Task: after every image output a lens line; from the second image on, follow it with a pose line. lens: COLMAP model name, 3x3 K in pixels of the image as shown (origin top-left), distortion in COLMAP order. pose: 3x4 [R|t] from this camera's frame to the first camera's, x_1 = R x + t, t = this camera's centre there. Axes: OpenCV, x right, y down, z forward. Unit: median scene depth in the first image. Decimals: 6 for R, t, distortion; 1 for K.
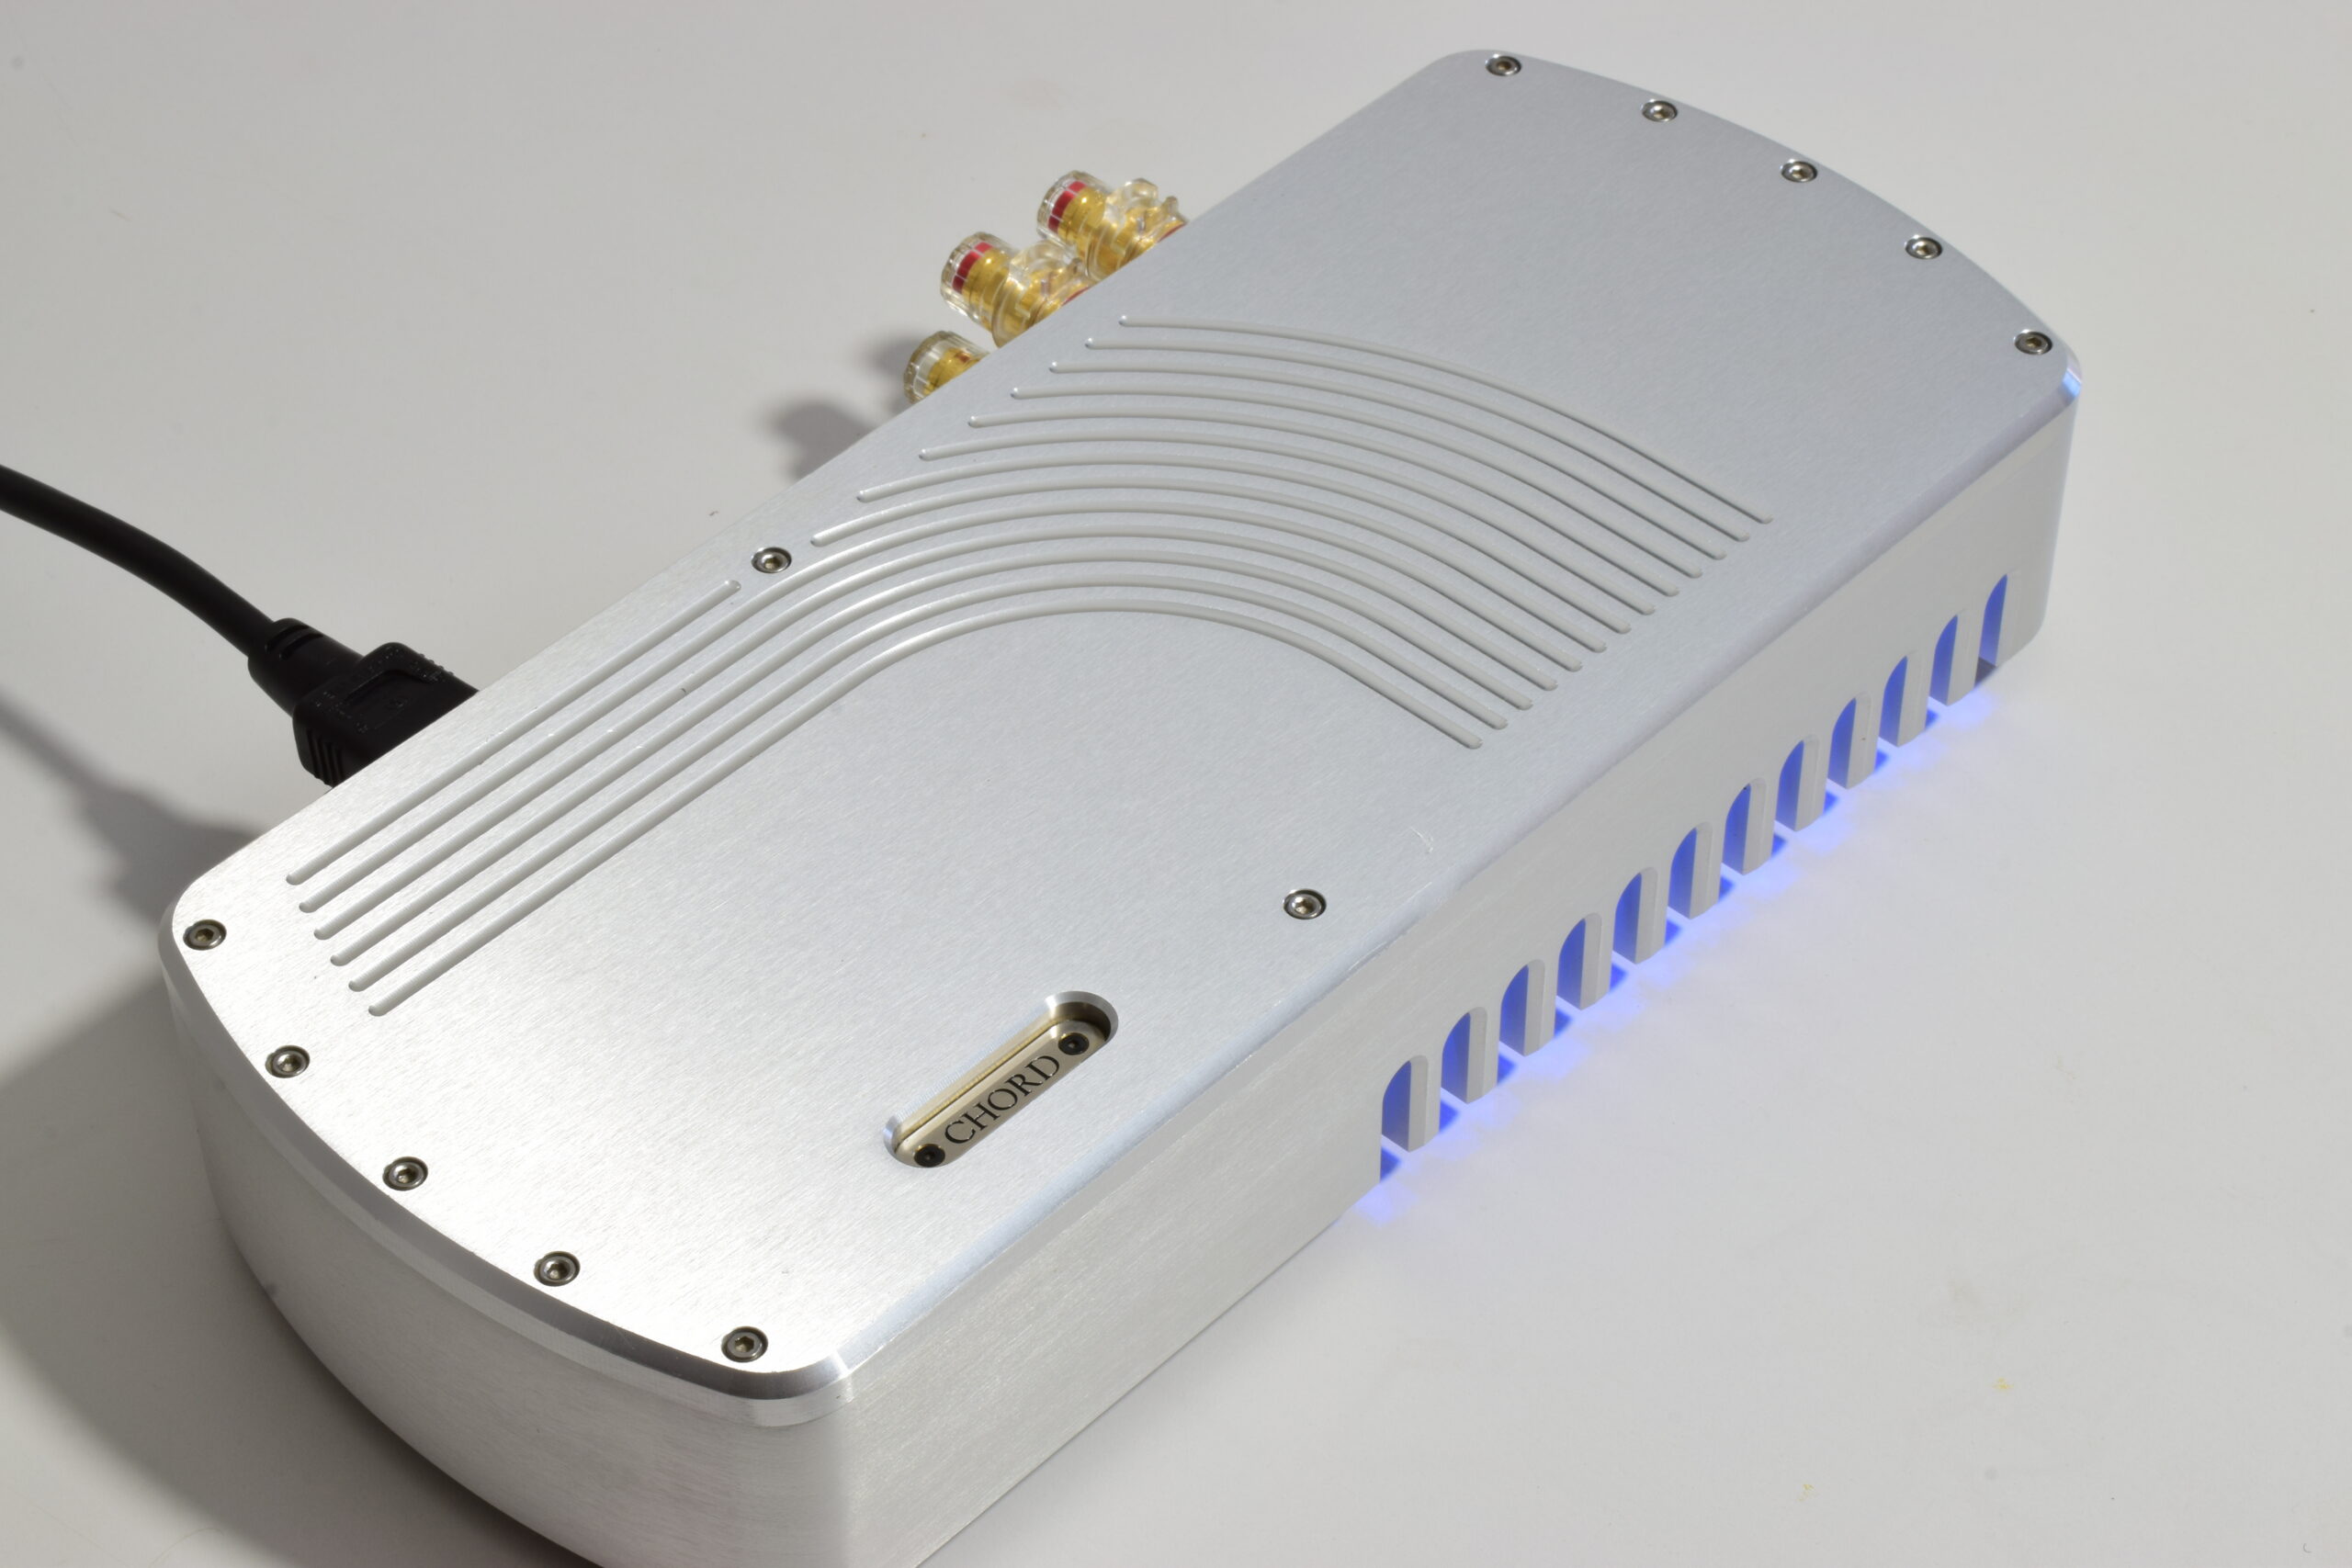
lens RADIAL K [[5213.9, 0, 1176.0], [0, 5213.9, 784.0], [0, 0, 1]] dist [-0.021468, -0.210342]
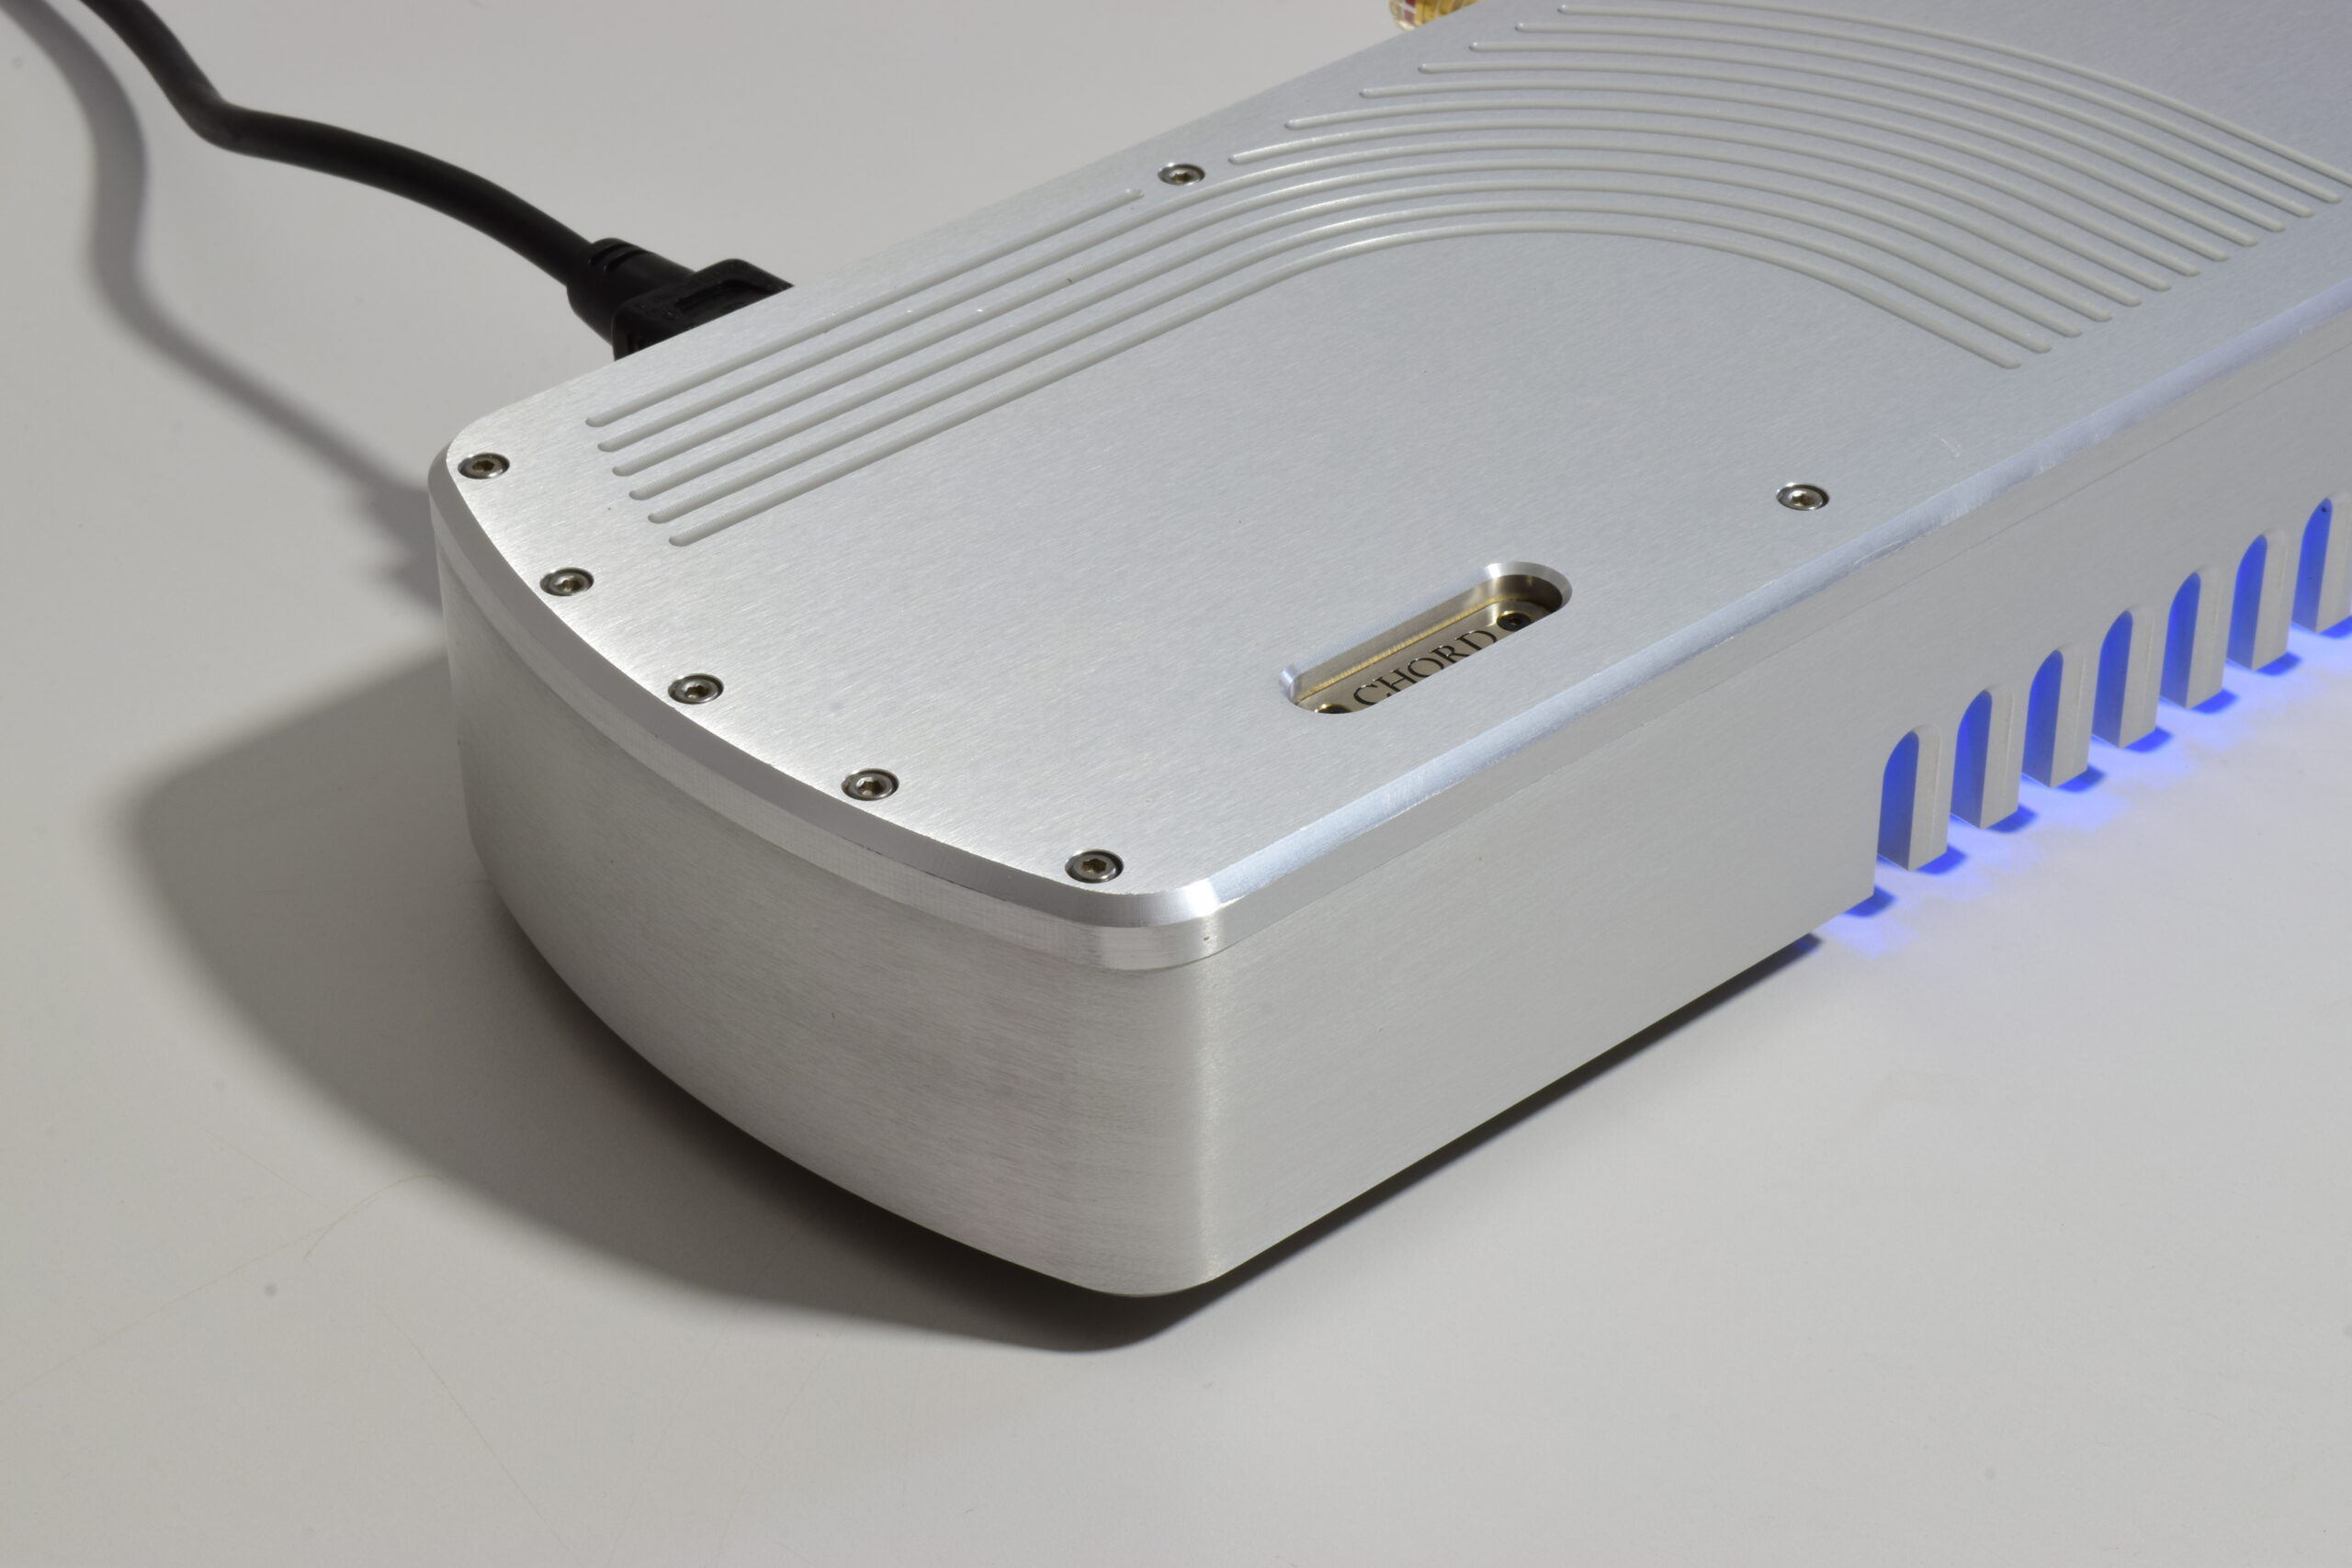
lens RADIAL K [[5213.9, 0, 1176.0], [0, 5213.9, 784.0], [0, 0, 1]] dist [-0.021468, -0.210342]
pose [[0.995648, 0.051133, -0.077908, -0.007408], [-0.062602, 0.986285, -0.152717, 0.198596], [0.069030, 0.156929, 0.985194, 0.187551]]
